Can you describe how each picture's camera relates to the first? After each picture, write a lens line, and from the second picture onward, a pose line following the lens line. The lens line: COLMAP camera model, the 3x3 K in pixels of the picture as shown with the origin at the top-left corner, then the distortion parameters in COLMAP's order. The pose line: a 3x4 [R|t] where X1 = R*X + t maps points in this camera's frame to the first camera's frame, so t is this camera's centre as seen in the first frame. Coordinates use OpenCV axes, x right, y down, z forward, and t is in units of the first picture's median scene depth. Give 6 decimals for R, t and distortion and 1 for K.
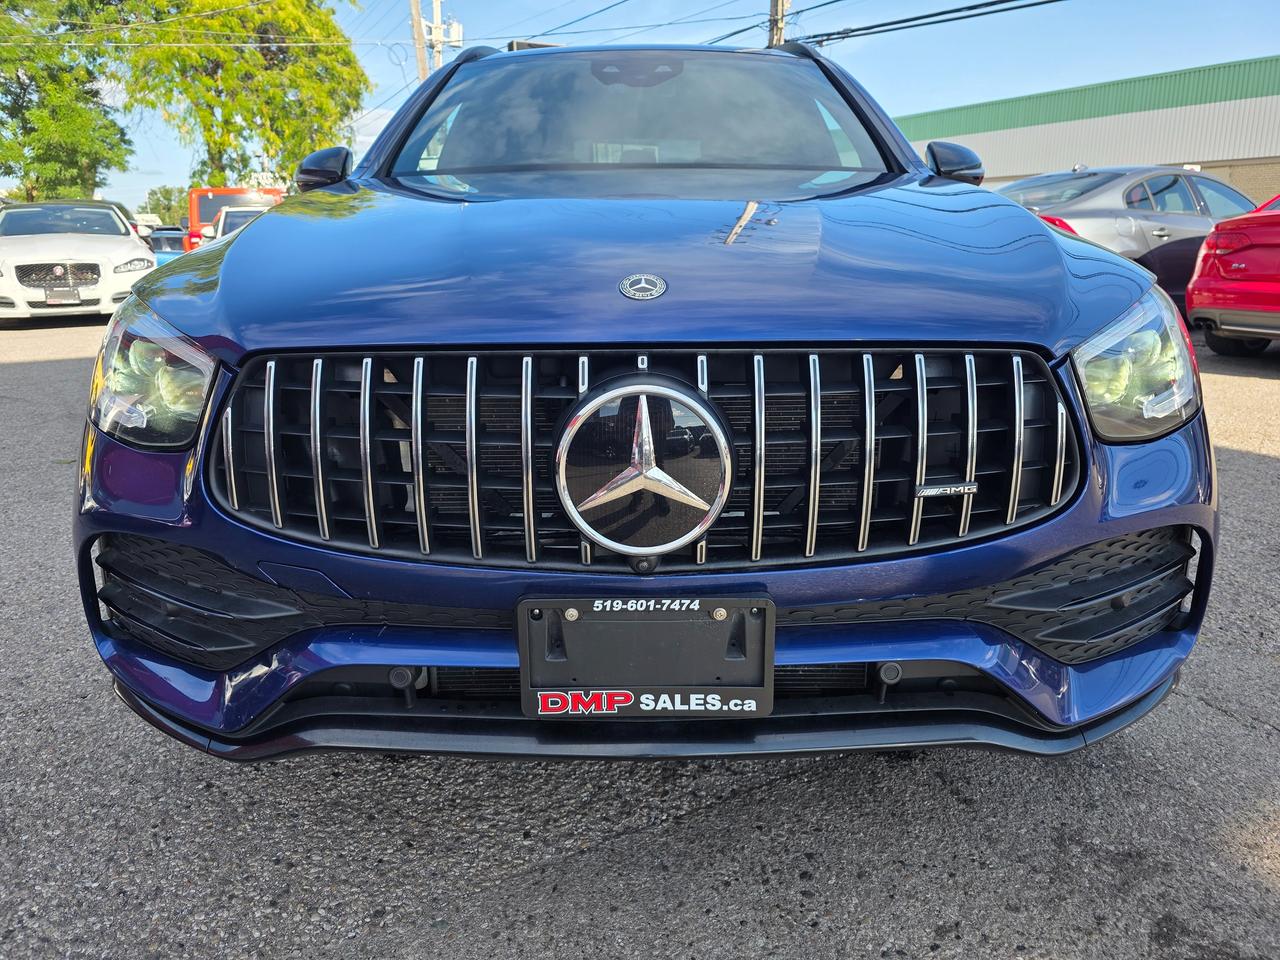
lens RADIAL K [[876.0, 0, 635.4], [0, 876.0, 464.2], [0, 0, 1]] dist [0.049604, -0.046951]
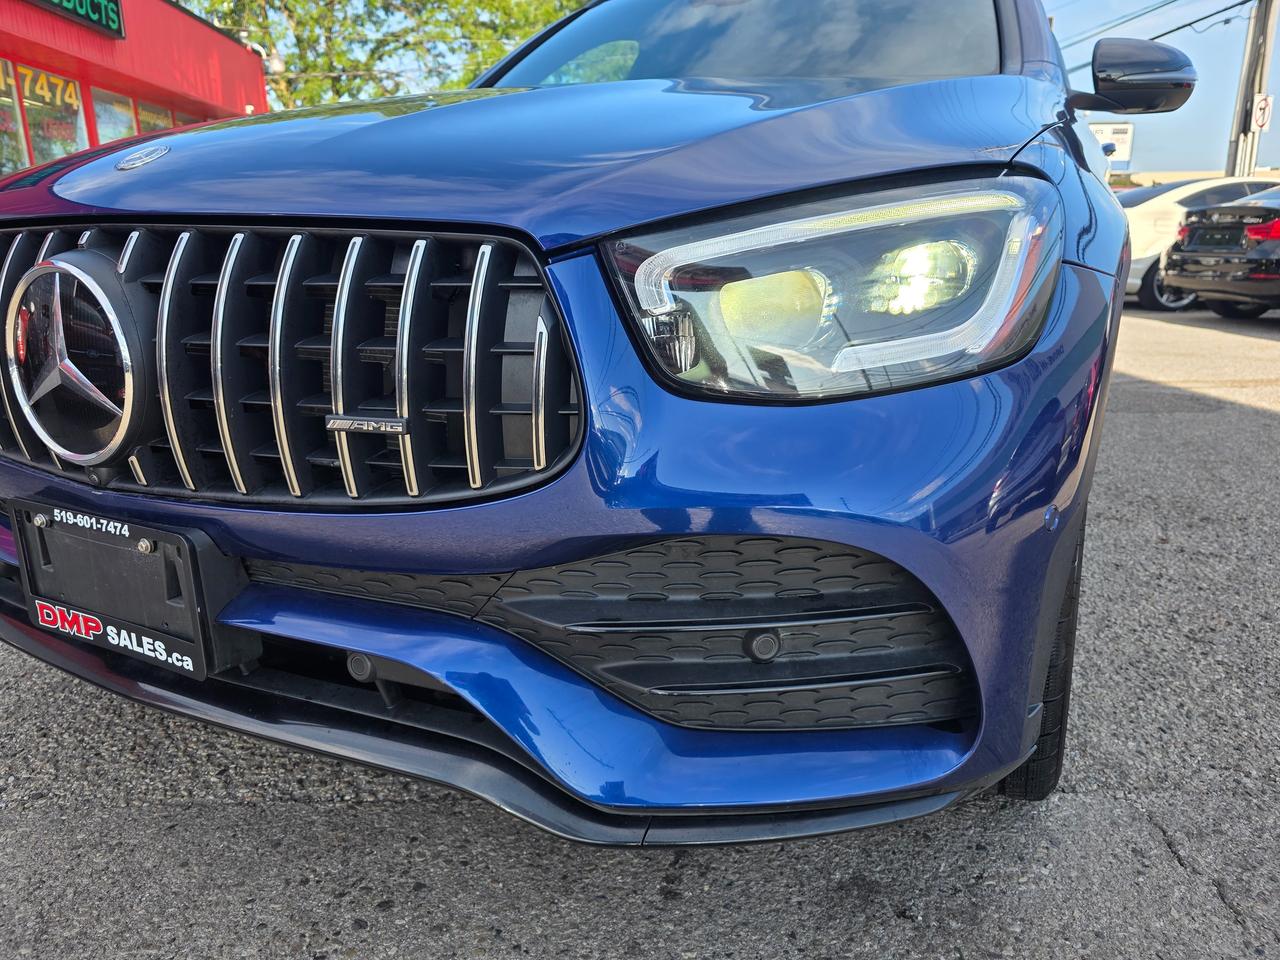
lens RADIAL K [[876.0, 0, 635.4], [0, 876.0, 464.2], [0, 0, 1]] dist [0.049604, -0.046951]
pose [[0.887968, 0.119476, -0.444115, 0.704566], [-0.119116, 0.992462, 0.028829, 0.009681], [0.444211, 0.027302, 0.895506, 0.354235]]
